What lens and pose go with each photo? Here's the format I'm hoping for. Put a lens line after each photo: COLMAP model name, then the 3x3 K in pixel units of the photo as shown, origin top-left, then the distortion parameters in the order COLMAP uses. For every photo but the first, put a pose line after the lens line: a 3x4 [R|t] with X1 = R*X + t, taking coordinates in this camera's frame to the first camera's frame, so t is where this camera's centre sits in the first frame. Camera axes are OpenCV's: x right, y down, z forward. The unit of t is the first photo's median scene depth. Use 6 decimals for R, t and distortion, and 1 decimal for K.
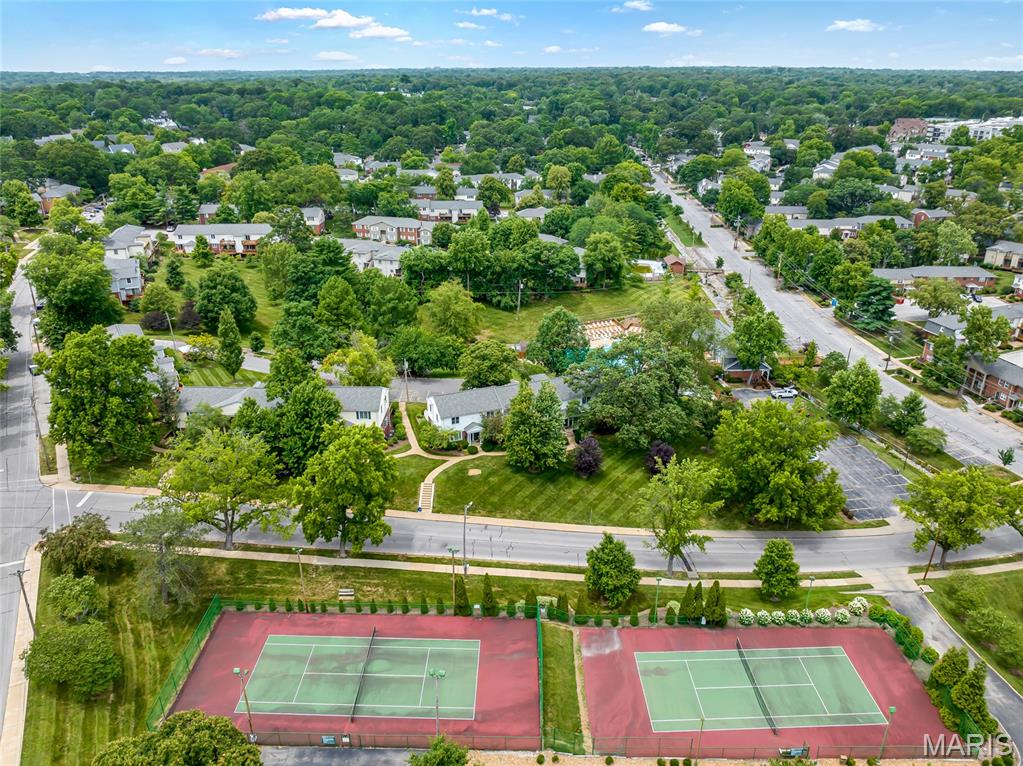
lens RADIAL K [[695.6, 0, 511.5], [0, 695.6, 383.0], [0, 0, 1]] dist [-0.022229, 0.000841]
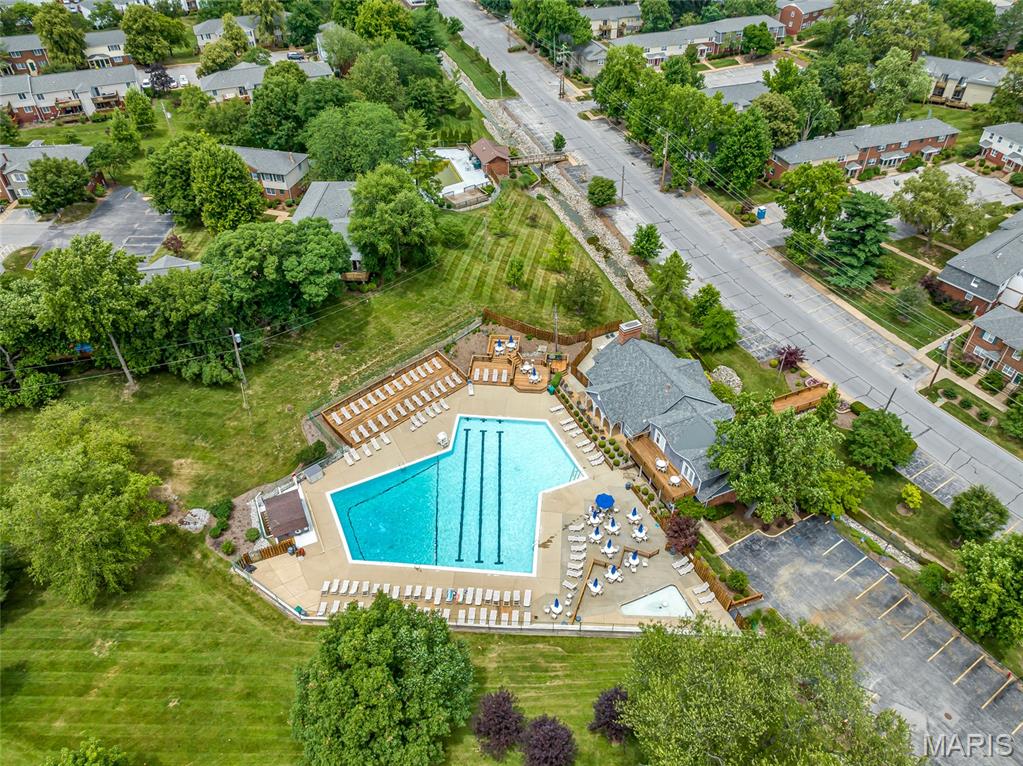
lens RADIAL K [[695.6, 0, 511.5], [0, 695.6, 383.0], [0, 0, 1]] dist [-0.022229, 0.000841]
pose [[0.934566, -0.243993, 0.258949, 0.042615], [0.157297, 0.936168, 0.314401, -0.165371], [-0.319131, -0.253096, 0.913289, 0.367291]]
